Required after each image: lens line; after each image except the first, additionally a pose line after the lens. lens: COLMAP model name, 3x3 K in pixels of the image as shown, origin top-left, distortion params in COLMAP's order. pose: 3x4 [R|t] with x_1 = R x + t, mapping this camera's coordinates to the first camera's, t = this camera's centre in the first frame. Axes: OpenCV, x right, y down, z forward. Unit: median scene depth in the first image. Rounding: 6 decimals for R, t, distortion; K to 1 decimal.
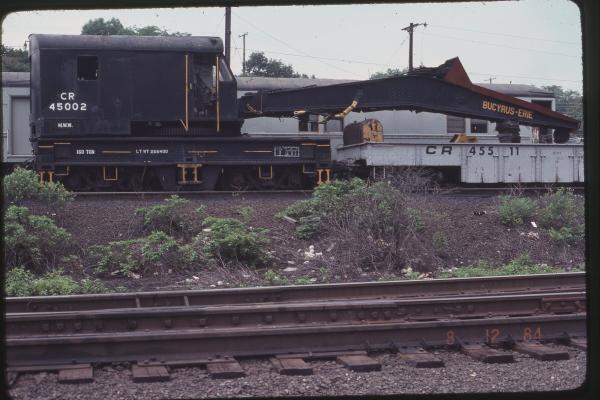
lens RADIAL K [[906.3, 0, 300.0], [0, 906.3, 199.7], [0, 0, 1]] dist [-0.073812, 0.000000]
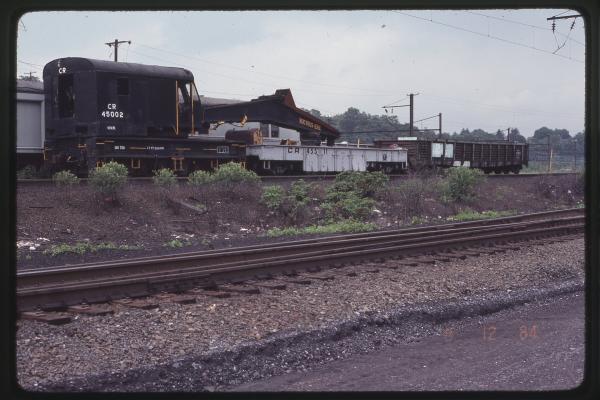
lens RADIAL K [[906.3, 0, 299.9], [0, 906.3, 199.4], [0, 0, 1]] dist [-0.073812, 0.000000]
pose [[0.794799, -0.011219, 0.606770, -0.837902], [0.001305, 0.999858, 0.016778, 0.003273], [-0.606872, -0.012543, 0.794701, -0.257619]]
